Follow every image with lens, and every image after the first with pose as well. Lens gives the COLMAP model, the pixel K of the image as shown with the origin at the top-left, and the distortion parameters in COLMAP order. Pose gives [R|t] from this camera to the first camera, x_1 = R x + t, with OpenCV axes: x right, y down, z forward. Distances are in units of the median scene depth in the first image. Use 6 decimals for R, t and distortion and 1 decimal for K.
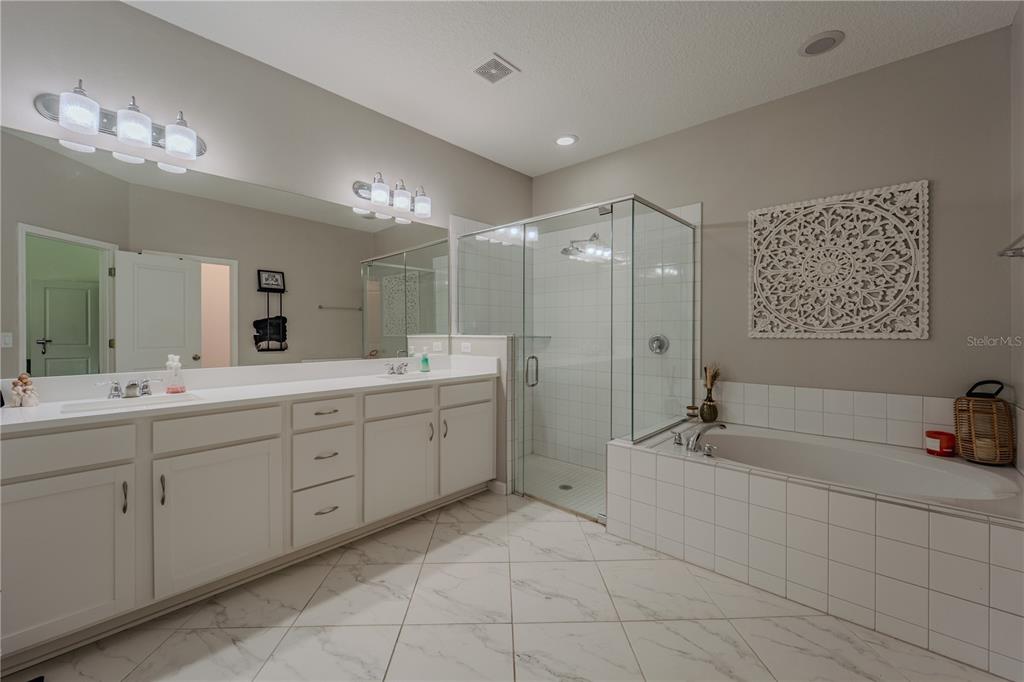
lens RADIAL K [[416.7, 0, 512.3], [0, 416.7, 330.7], [0, 0, 1]] dist [0.006954, -0.000855]
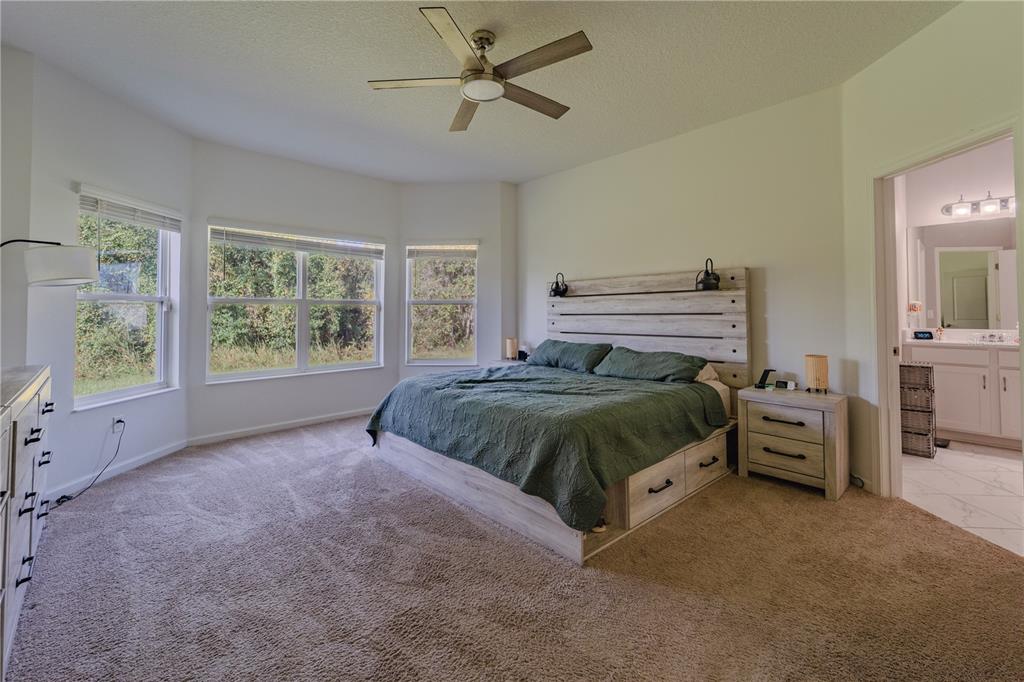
lens RADIAL K [[416.7, 0, 500.3], [0, 416.7, 301.5], [0, 0, 1]] dist [0.006954, -0.000855]
pose [[-0.097488, -0.019447, -0.995047, 0.846509], [0.006127, 0.999778, -0.020140, -0.004008], [0.995218, -0.008060, -0.097347, -0.730622]]
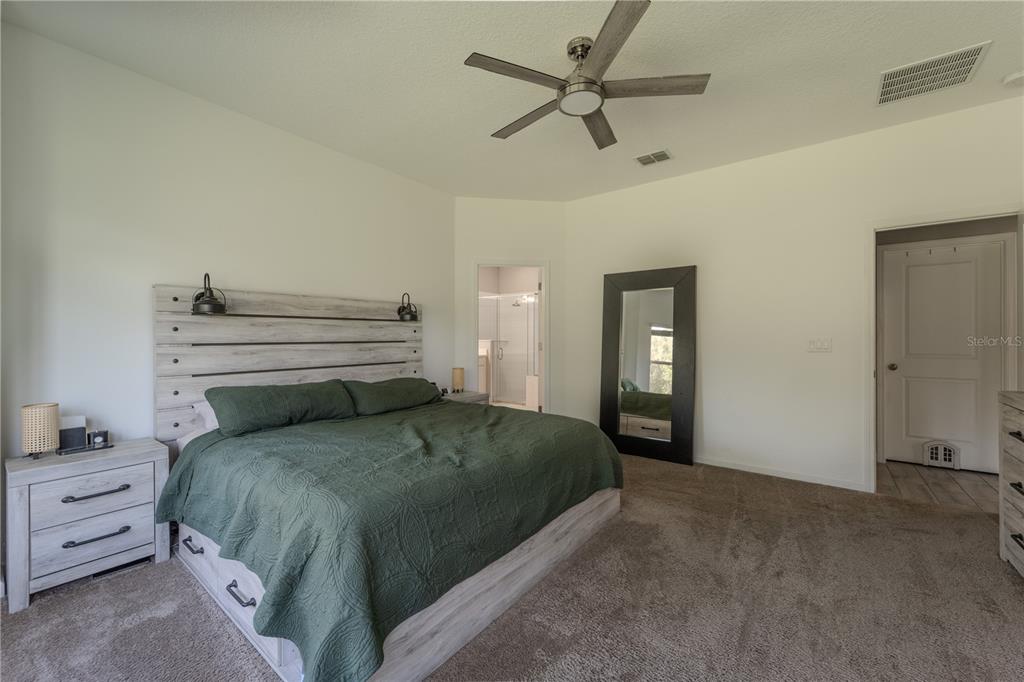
lens RADIAL K [[416.7, 0, 509.5], [0, 416.7, 335.6], [0, 0, 1]] dist [0.006954, -0.000855]
pose [[0.995780, 0.006433, 0.091548, -0.133470], [-0.005996, 0.999969, -0.005049, -0.005307], [-0.091577, 0.004479, 0.995788, -1.590565]]
